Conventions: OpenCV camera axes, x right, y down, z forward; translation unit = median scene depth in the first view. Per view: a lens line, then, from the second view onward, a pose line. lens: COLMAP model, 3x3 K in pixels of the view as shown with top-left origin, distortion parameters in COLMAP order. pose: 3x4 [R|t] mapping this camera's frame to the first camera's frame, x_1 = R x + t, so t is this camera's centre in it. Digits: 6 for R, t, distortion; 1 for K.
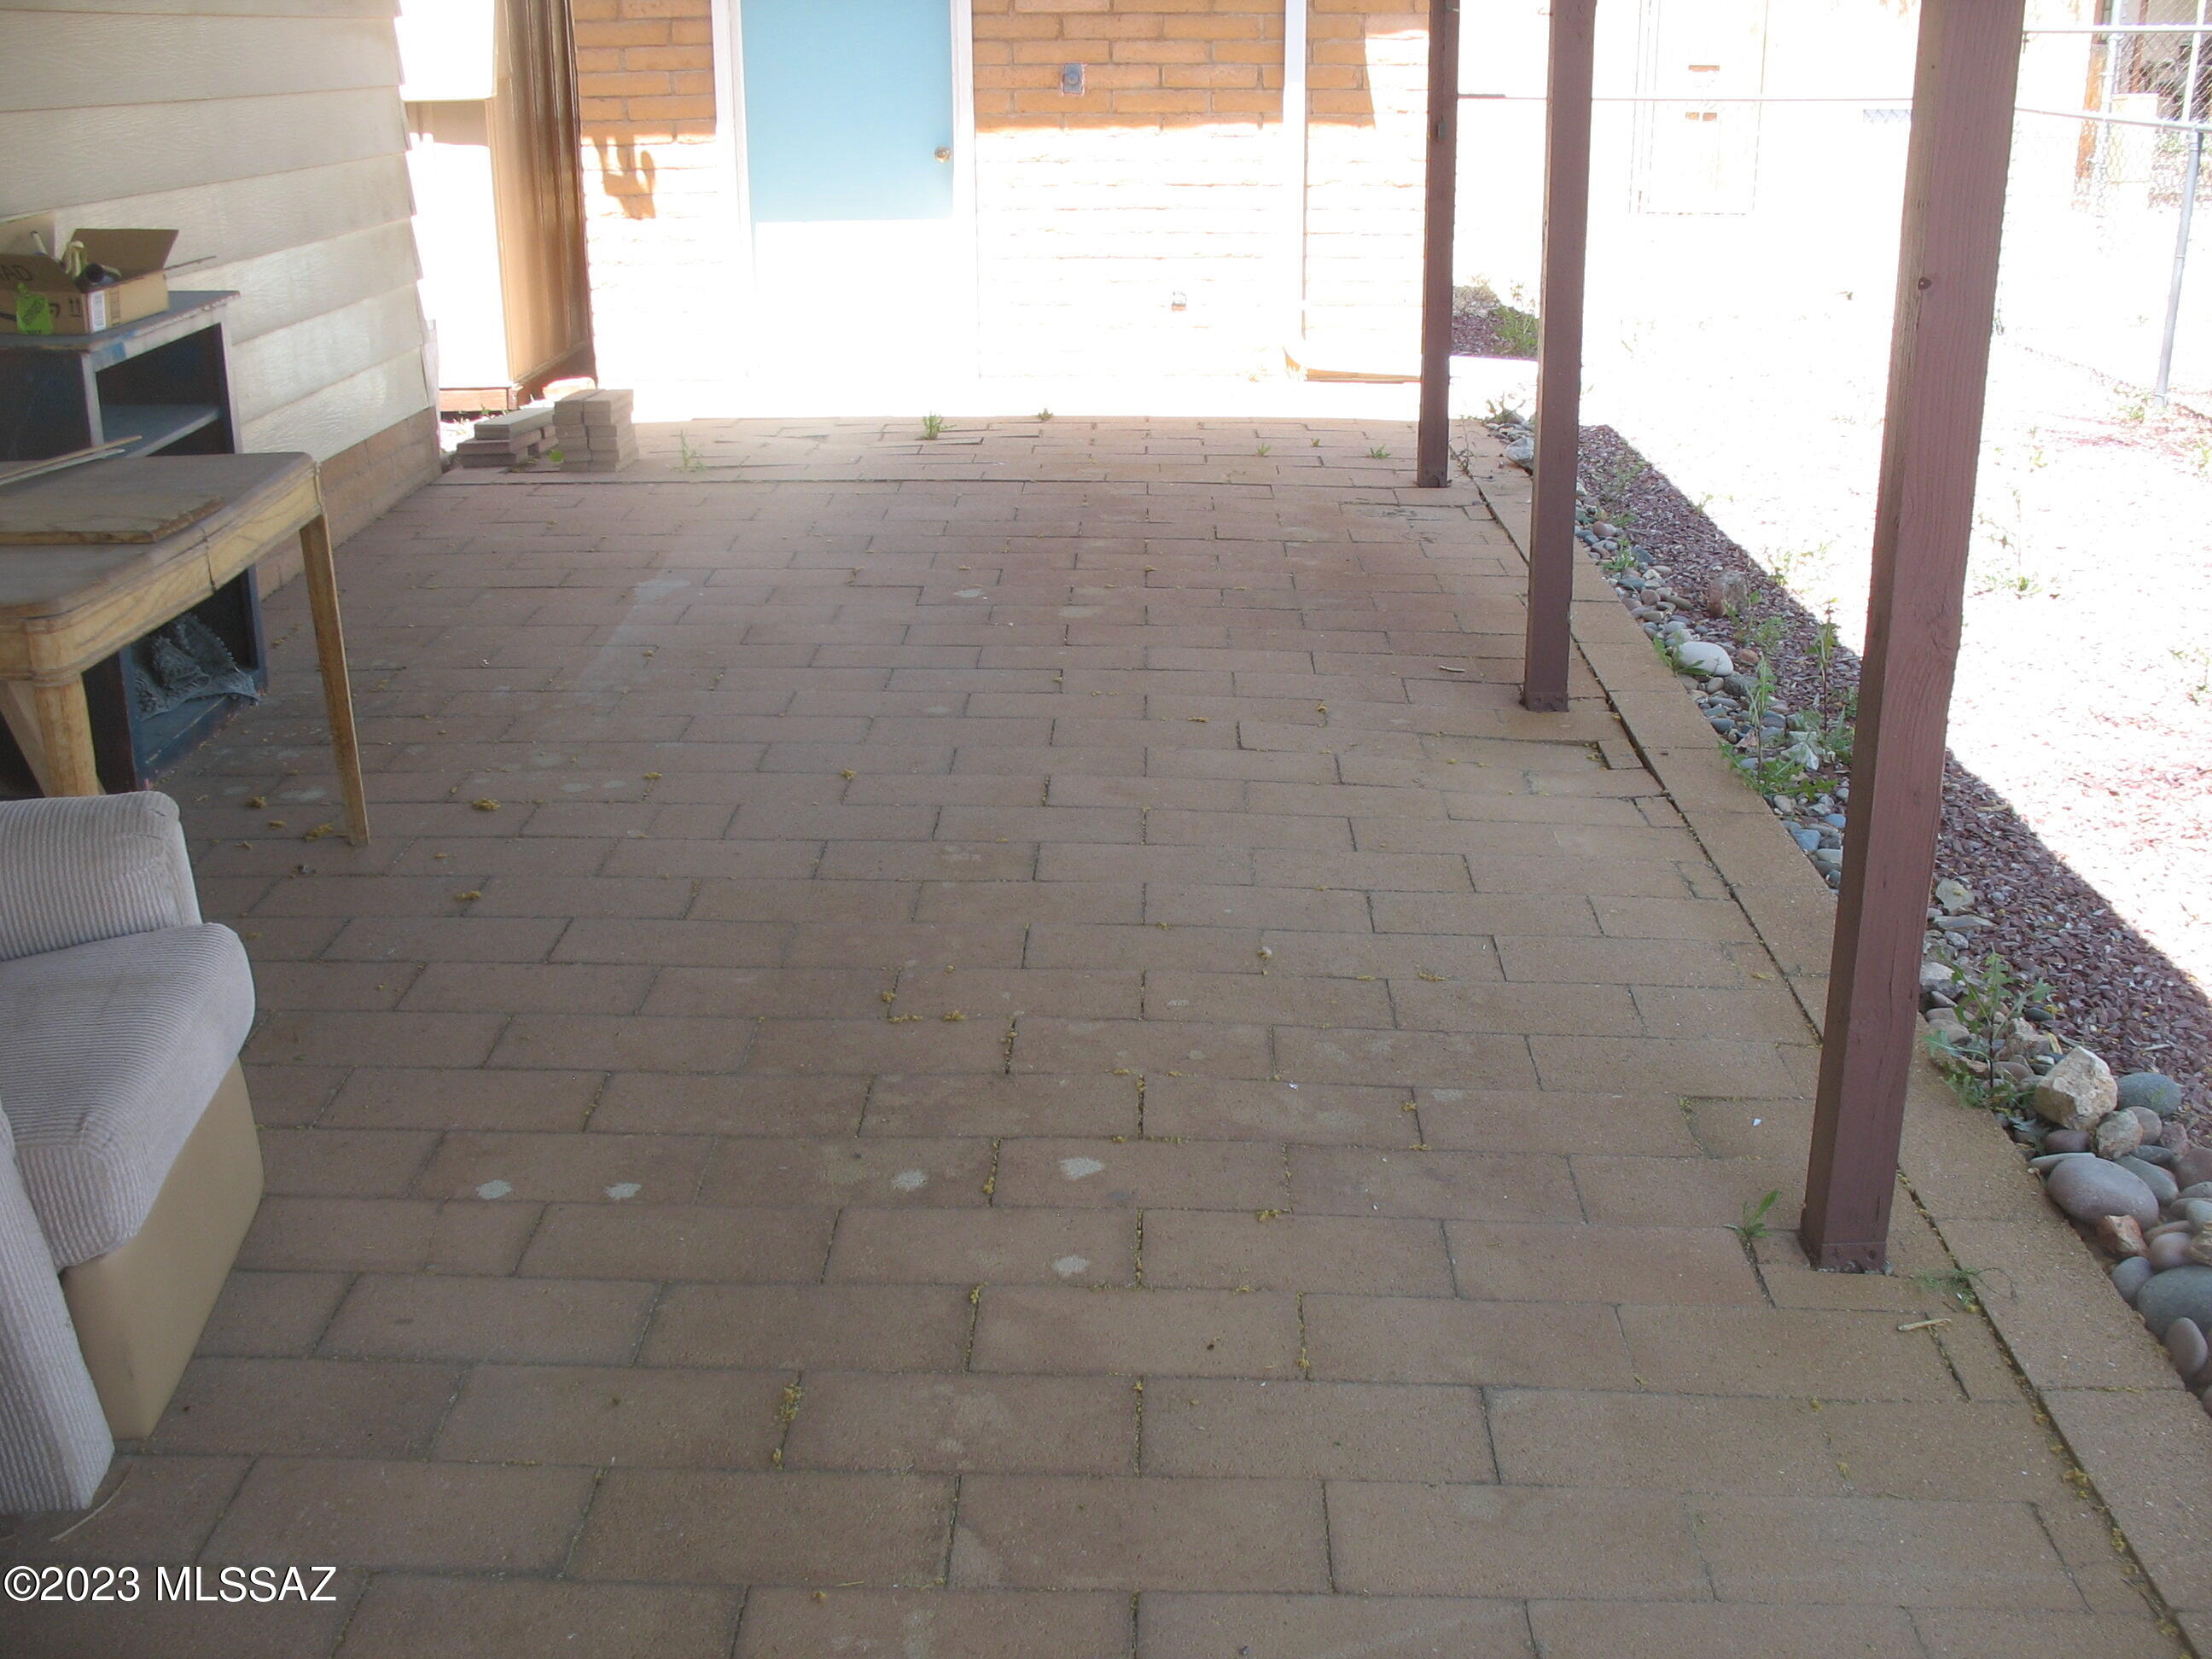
lens RADIAL K [[2274.2, 0, 1106.0], [0, 2274.2, 829.5], [0, 0, 1]] dist [-0.201592, 0.238304]
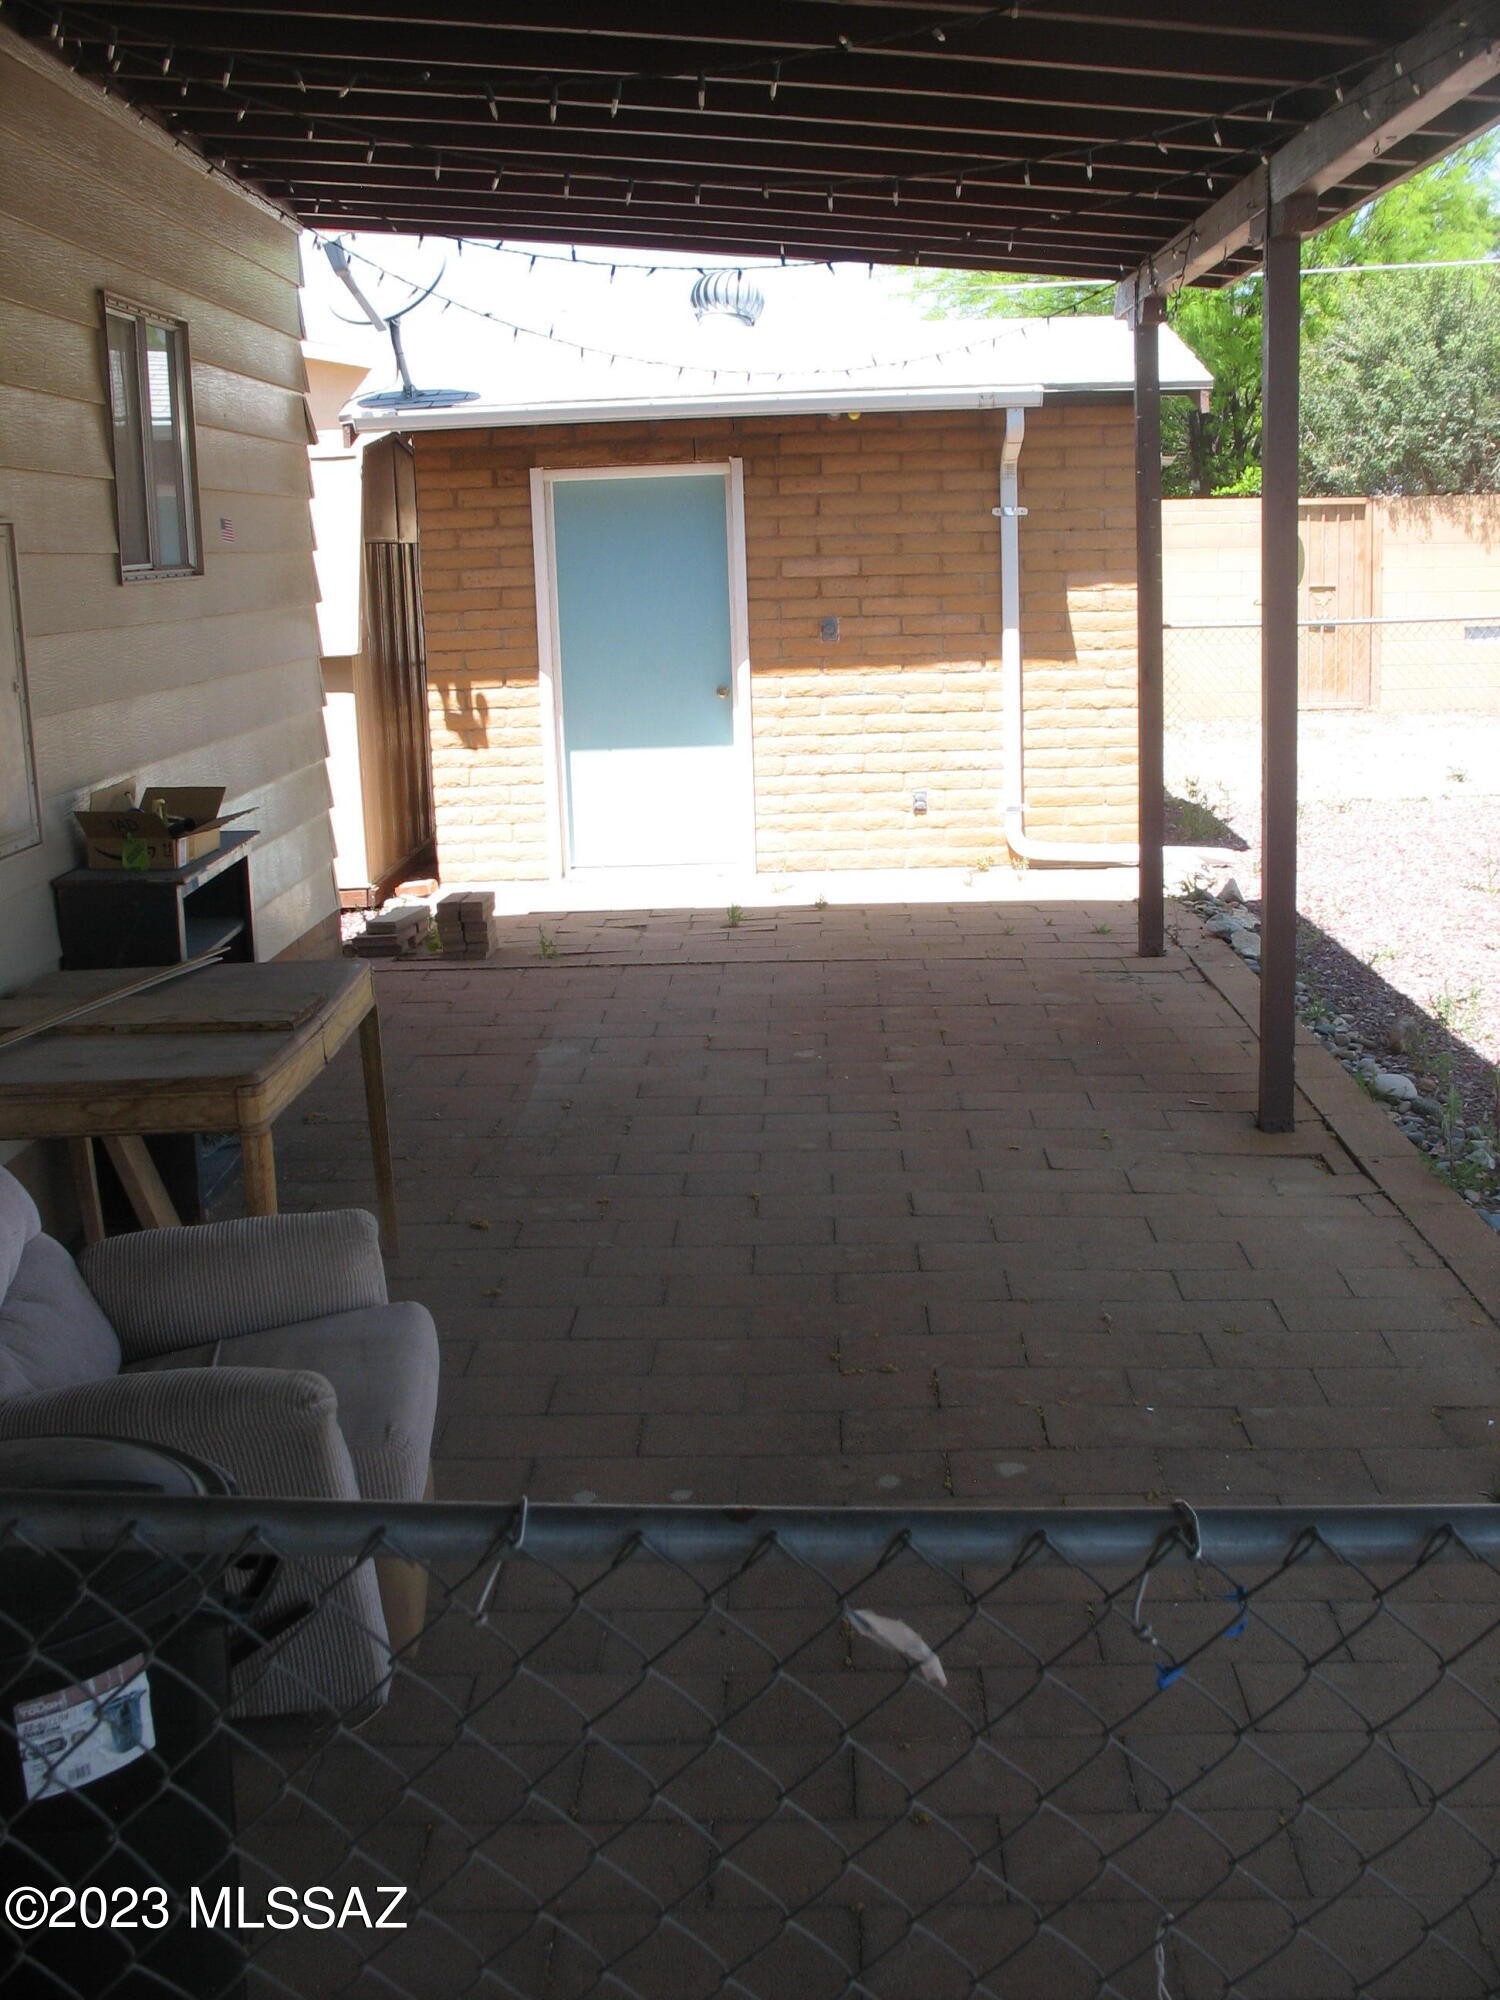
lens RADIAL K [[2056.2, 0, 753.6], [0, 2056.2, 971.1], [0, 0, 1]] dist [-0.201592, 0.238304]
pose [[0.999609, -0.025722, -0.010944, -0.080925], [0.023945, 0.989927, -0.139539, 0.009808], [0.014423, 0.139222, 0.990156, -0.147961]]
